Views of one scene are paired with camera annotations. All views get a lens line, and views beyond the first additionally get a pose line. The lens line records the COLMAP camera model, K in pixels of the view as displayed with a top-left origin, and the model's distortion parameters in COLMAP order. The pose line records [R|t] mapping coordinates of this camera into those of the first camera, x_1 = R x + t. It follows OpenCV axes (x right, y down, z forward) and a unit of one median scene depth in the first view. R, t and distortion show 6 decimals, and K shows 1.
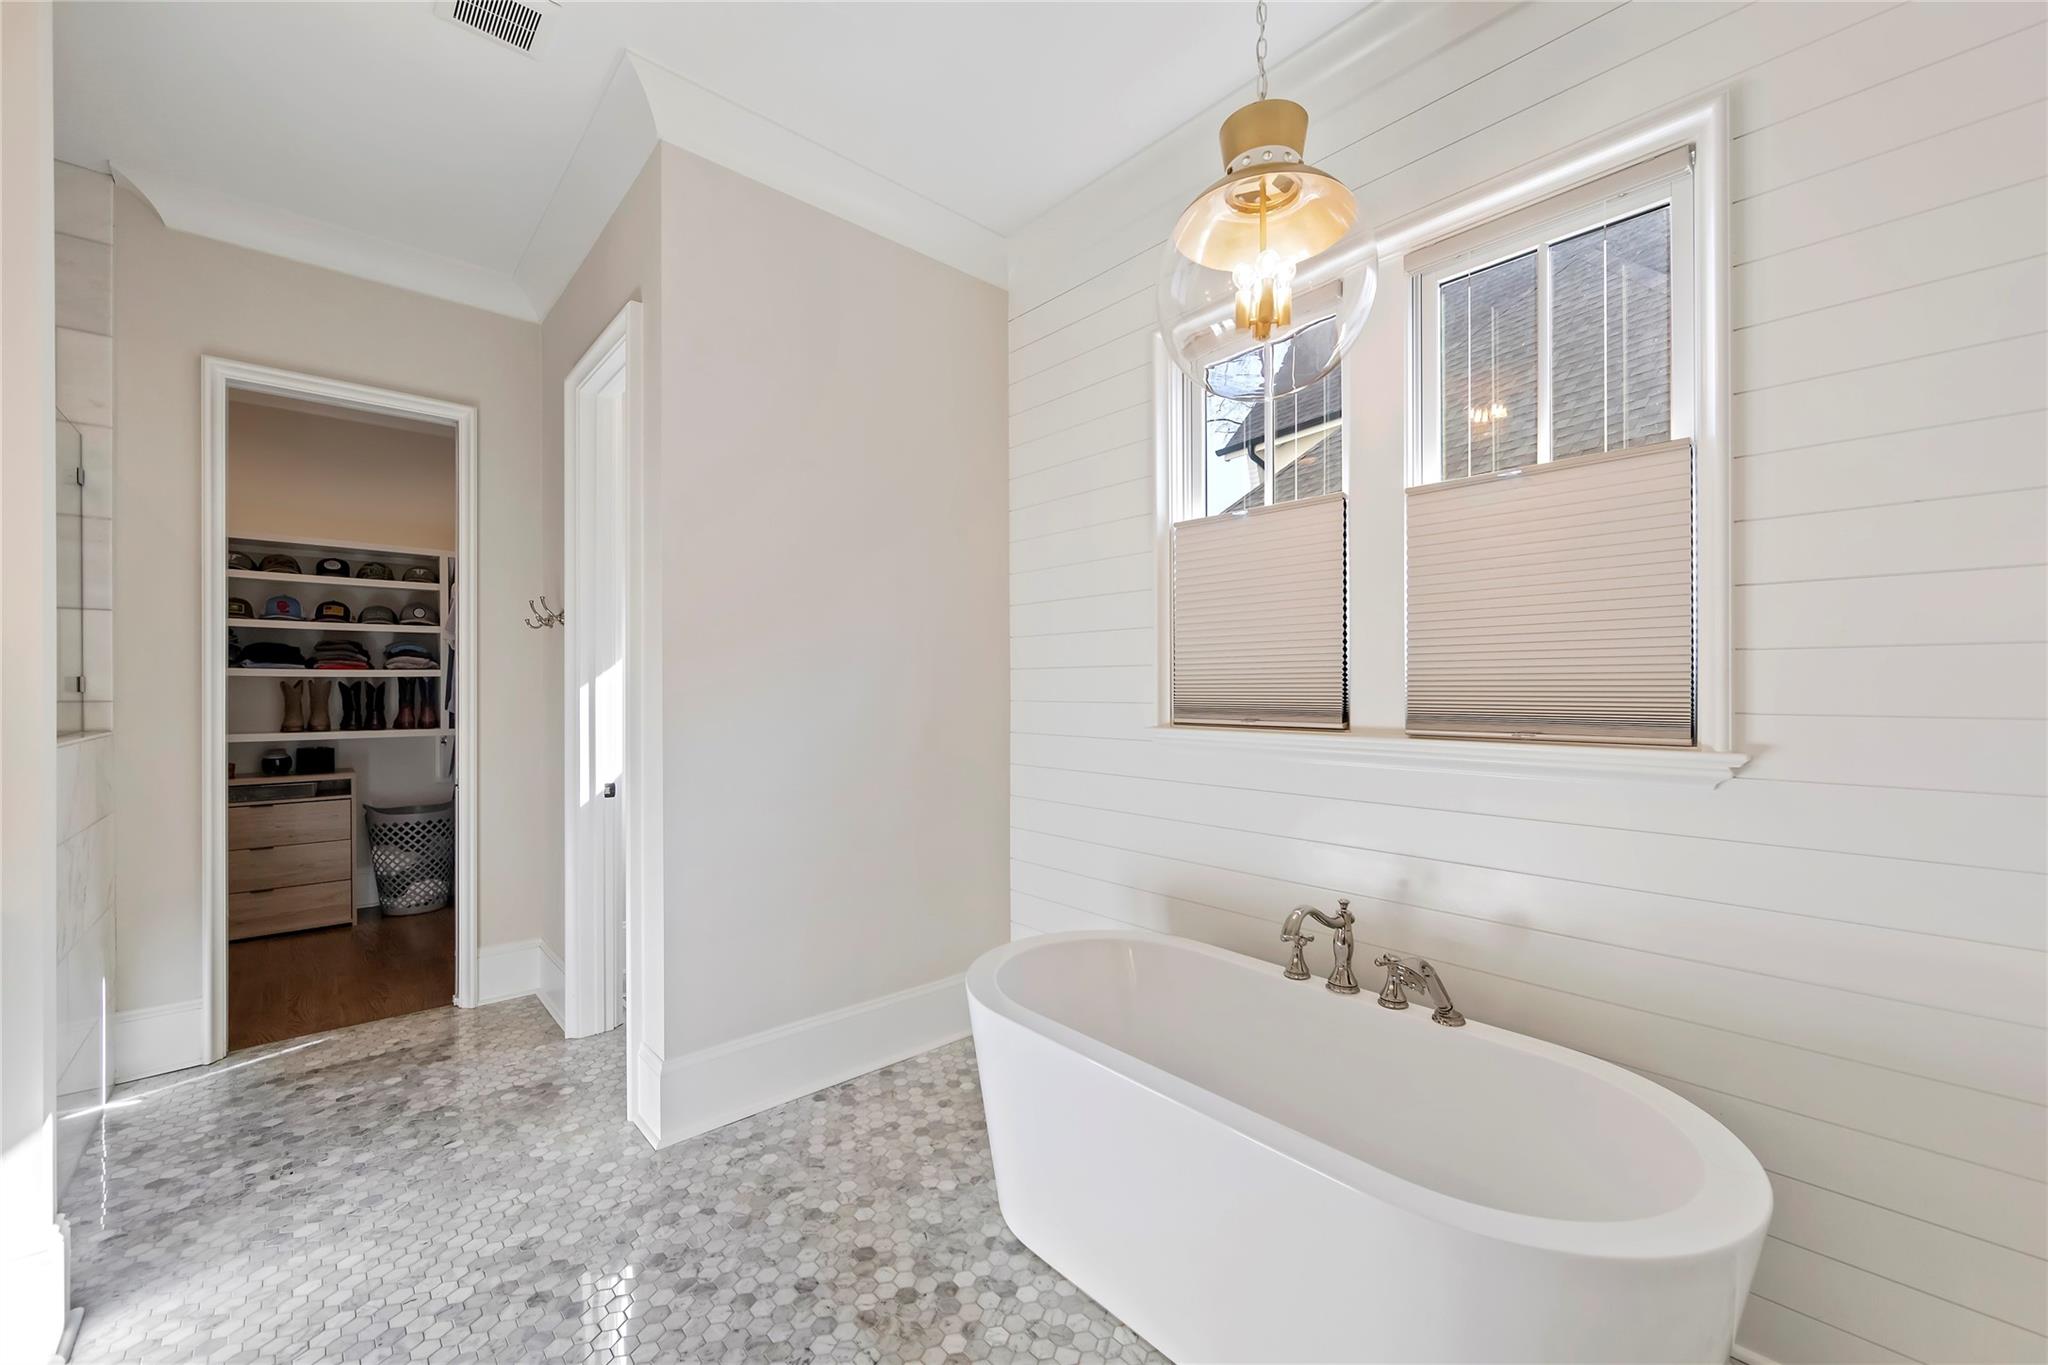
lens RADIAL K [[810.2, 0, 1024.4], [0, 810.2, 688.0], [0, 0, 1]] dist [-0.001486, -0.000608]
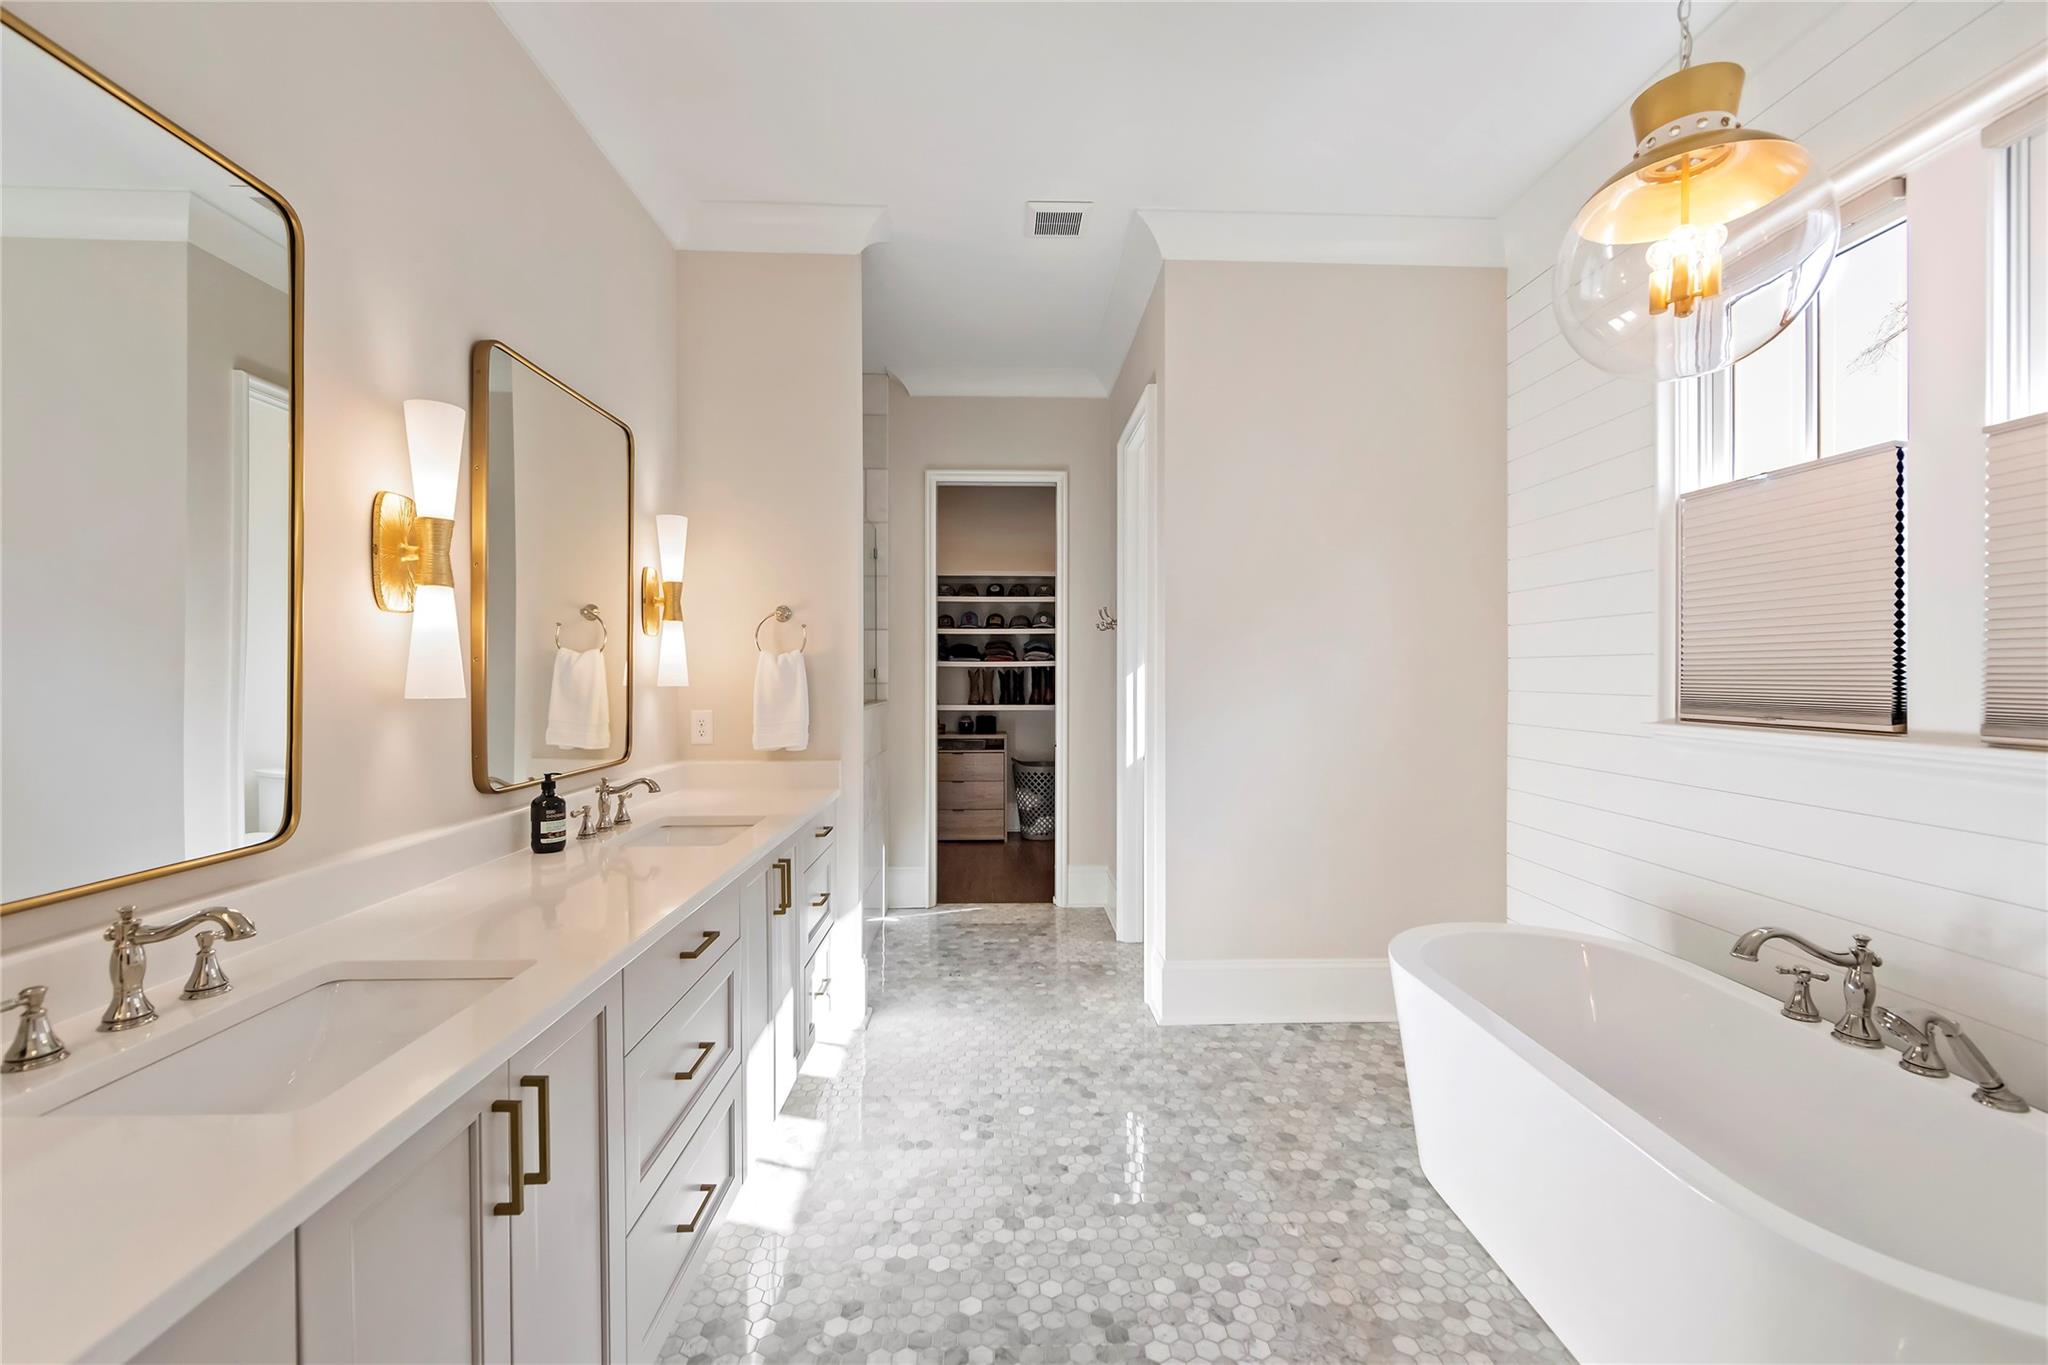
lens RADIAL K [[810.2, 0, 1023.7], [0, 810.2, 675.7], [0, 0, 1]] dist [-0.001486, -0.000608]
pose [[0.771215, 0.002923, -0.636568, 0.203360], [-0.000622, 0.999992, 0.003838, -0.007435], [0.636574, -0.002564, 0.771211, -0.152943]]
